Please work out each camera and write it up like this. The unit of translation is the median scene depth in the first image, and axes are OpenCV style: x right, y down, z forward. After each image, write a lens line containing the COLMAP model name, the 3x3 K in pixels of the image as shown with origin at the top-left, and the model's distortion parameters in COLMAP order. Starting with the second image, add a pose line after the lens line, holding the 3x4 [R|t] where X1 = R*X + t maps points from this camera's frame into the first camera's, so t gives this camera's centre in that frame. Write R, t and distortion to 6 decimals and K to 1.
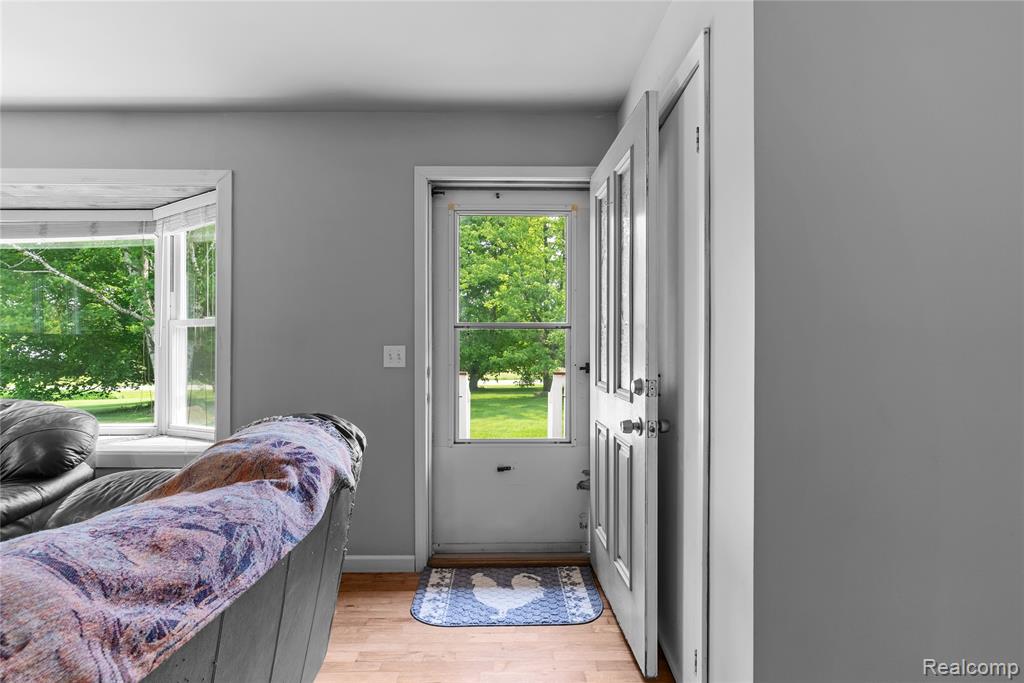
lens RADIAL K [[505.3, 0, 520.2], [0, 505.3, 348.5], [0, 0, 1]] dist [-0.002791, 0.000149]
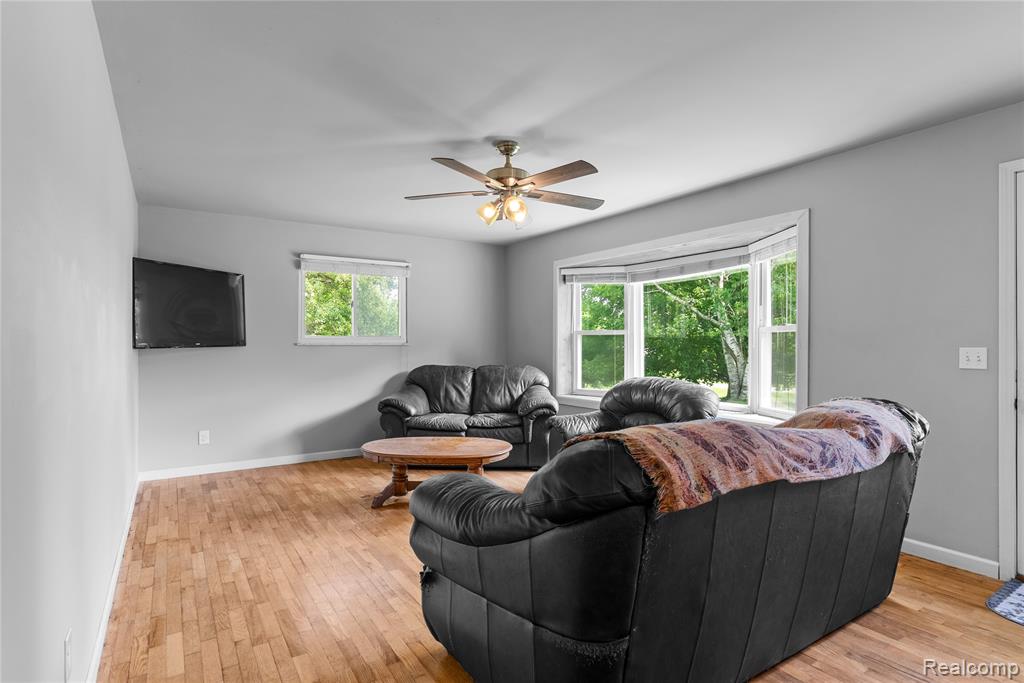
lens RADIAL K [[537.1, 0, 499.1], [0, 537.1, 338.8], [0, 0, 1]] dist [0.000256, -0.001215]
pose [[0.524903, -0.007586, -0.851129, 0.247392], [-0.012214, 0.999790, -0.016443, 0.008711], [0.851075, 0.019026, 0.524700, -0.544358]]
